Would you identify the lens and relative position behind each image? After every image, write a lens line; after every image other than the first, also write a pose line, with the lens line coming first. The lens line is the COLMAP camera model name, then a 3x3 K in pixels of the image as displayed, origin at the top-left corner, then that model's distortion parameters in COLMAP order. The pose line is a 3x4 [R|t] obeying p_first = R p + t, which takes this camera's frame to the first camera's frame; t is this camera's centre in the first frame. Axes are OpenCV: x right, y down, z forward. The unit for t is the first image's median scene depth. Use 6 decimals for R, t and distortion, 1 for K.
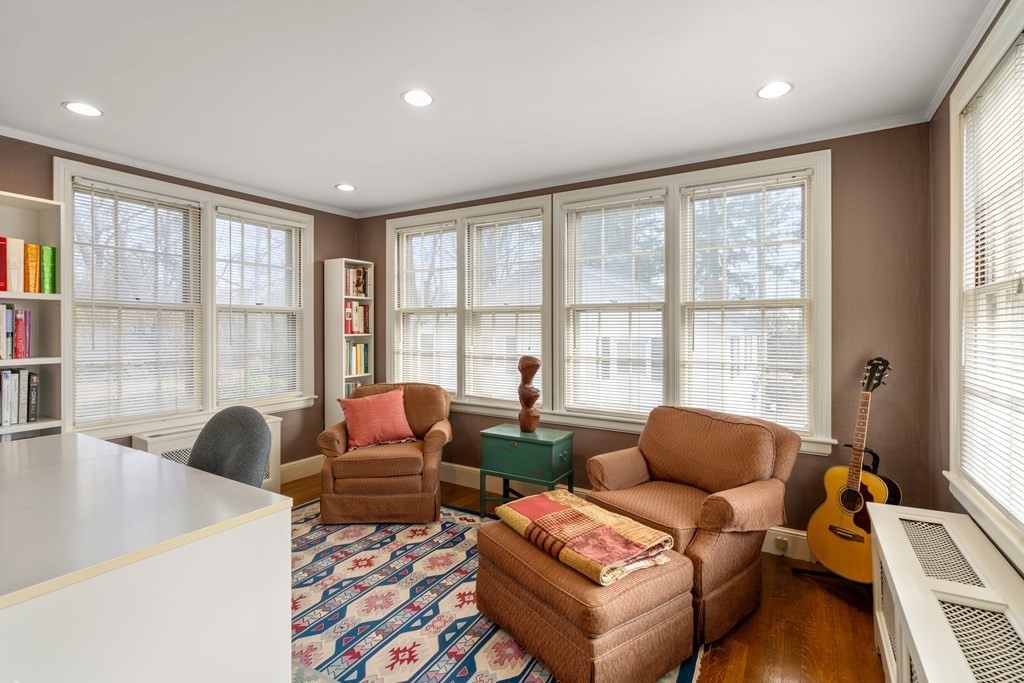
lens RADIAL K [[473.3, 0, 516.1], [0, 473.3, 322.7], [0, 0, 1]] dist [-0.001763, -0.000112]
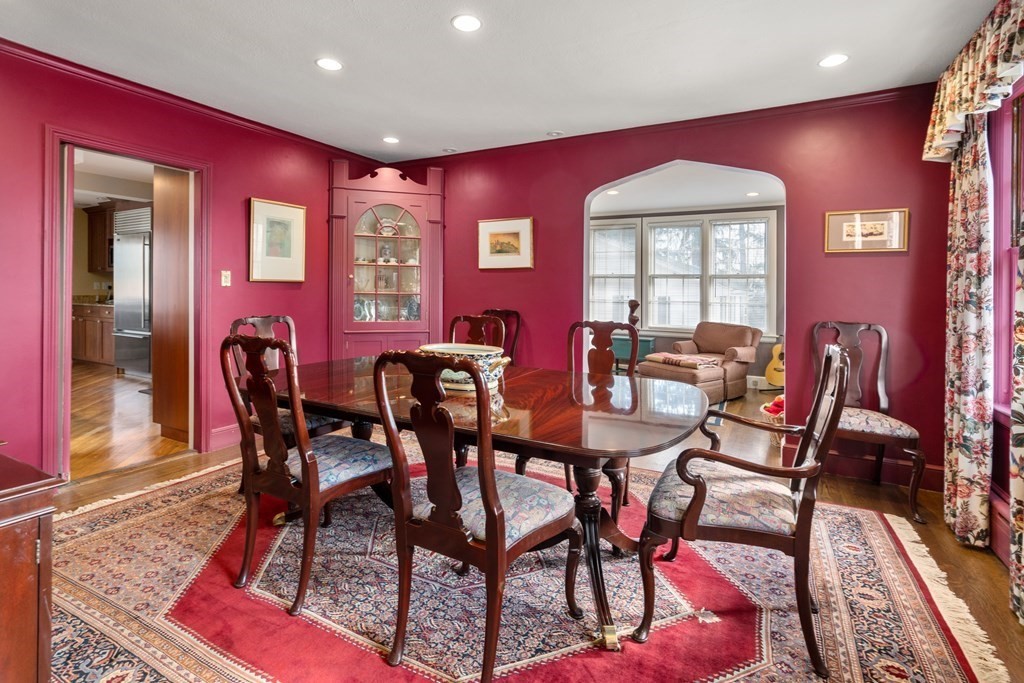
lens RADIAL K [[482.0, 0, 513.9], [0, 482.0, 282.8], [0, 0, 1]] dist [-0.012260, -0.000086]
pose [[0.998984, 0.012720, 0.043230, -0.619778], [-0.012498, 0.999907, -0.005391, 0.016581], [-0.043295, 0.004845, 0.999051, -1.114352]]
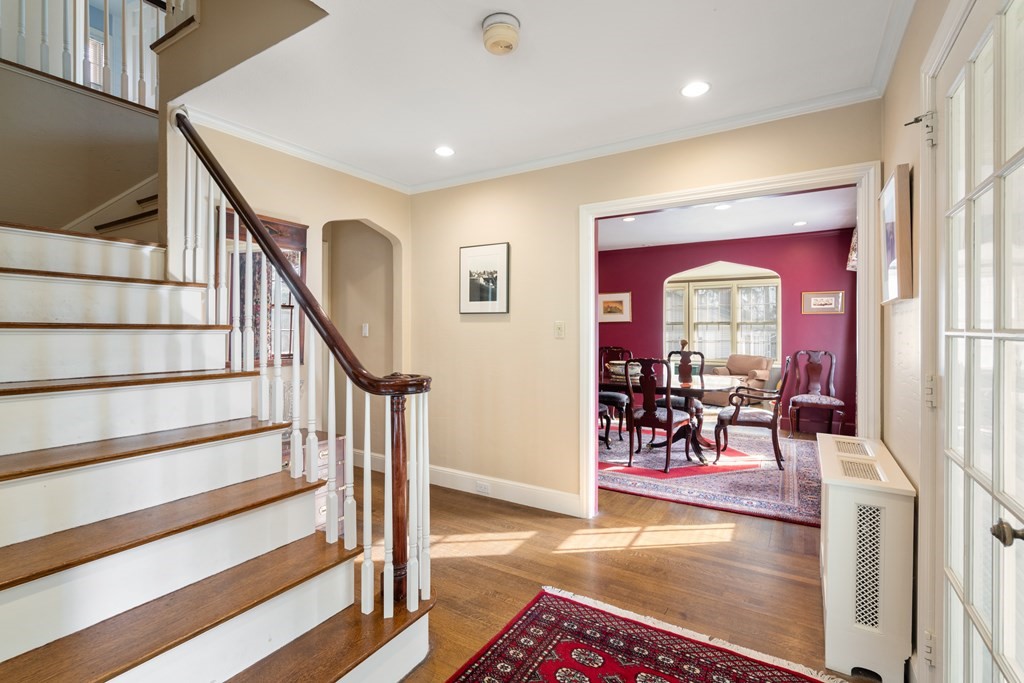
lens RADIAL K [[470.6, 0, 511.8], [0, 470.6, 331.4], [0, 0, 1]] dist [-0.002637, -0.000175]
pose [[0.999921, 0.001344, -0.012483, -1.087796], [-0.001236, 0.999962, 0.008645, -0.008167], [0.012494, -0.008629, 0.999885, -2.092245]]
